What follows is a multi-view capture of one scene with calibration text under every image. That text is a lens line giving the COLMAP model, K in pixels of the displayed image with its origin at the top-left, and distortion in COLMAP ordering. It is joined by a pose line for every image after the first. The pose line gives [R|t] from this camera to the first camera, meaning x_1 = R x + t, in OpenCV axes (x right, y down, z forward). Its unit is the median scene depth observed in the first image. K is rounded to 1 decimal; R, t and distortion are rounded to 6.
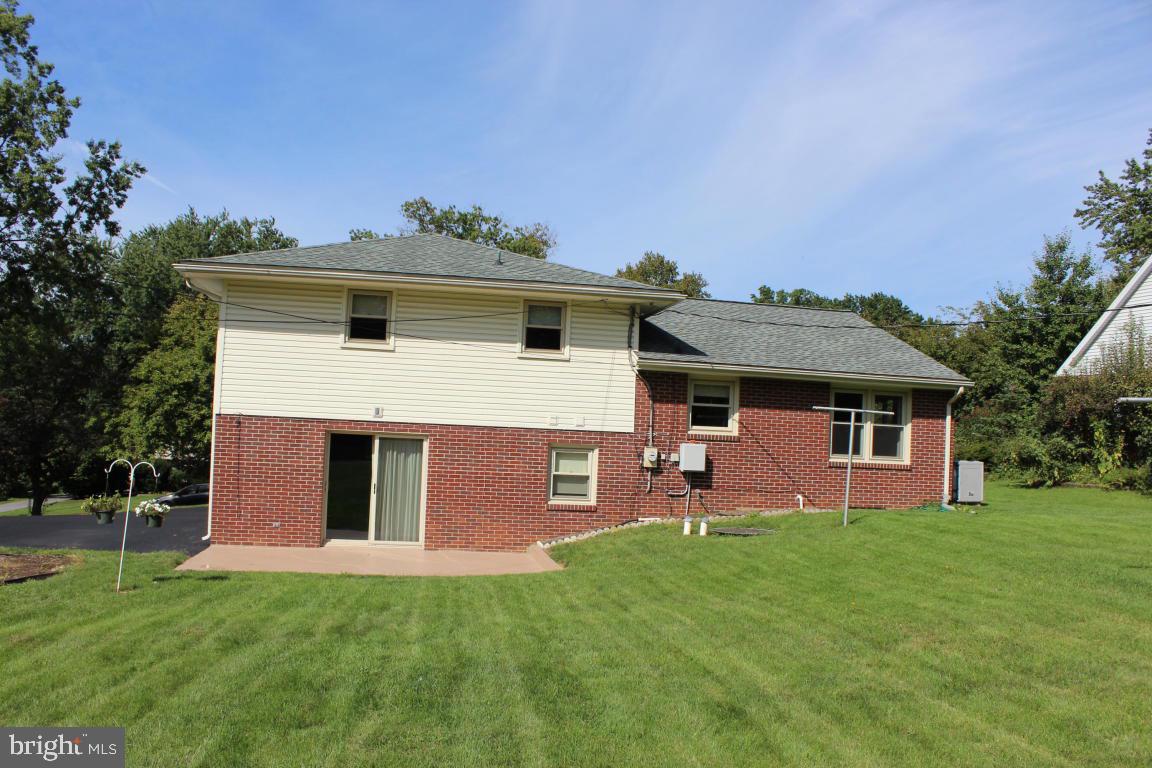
lens RADIAL K [[983.4, 0, 576.4], [0, 983.4, 417.4], [0, 0, 1]] dist [-0.120325, 0.010064]
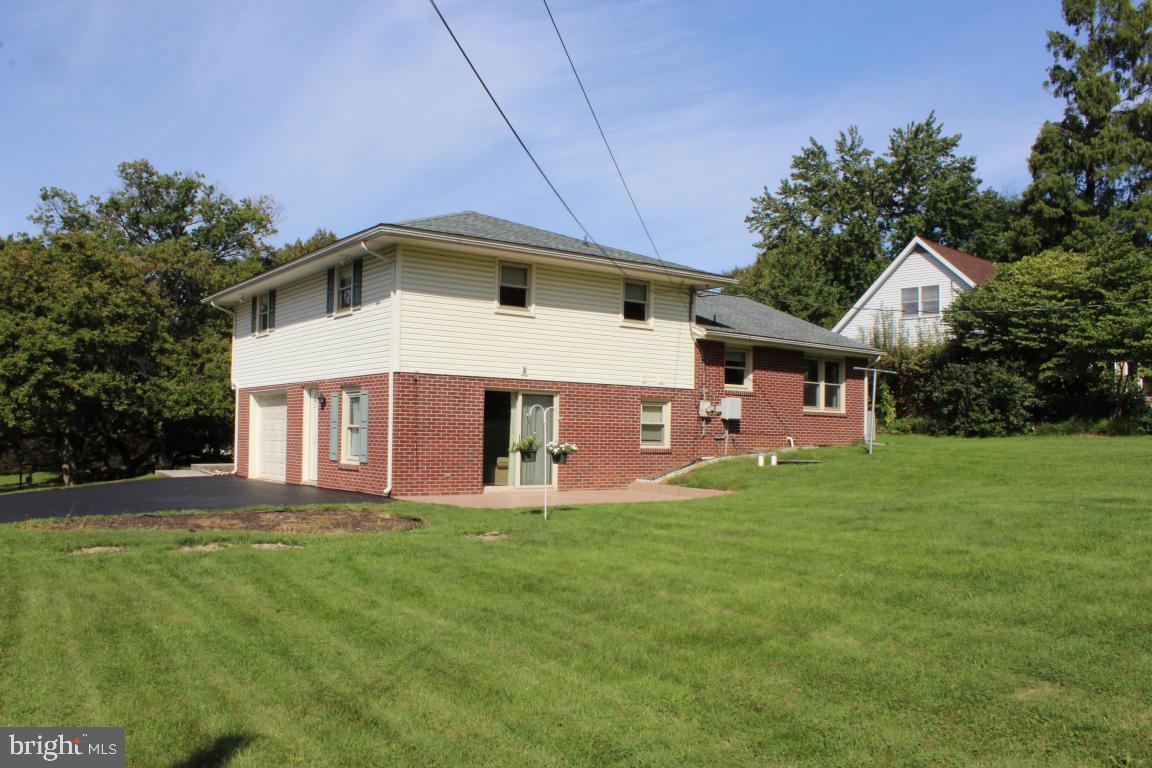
lens RADIAL K [[983.4, 0, 576.4], [0, 983.4, 417.4], [0, 0, 1]] dist [-0.120325, 0.010064]
pose [[0.886802, -0.018176, 0.461793, -0.646621], [0.009579, 0.999735, 0.020953, 0.023735], [-0.462051, -0.014158, 0.886740, -0.033459]]
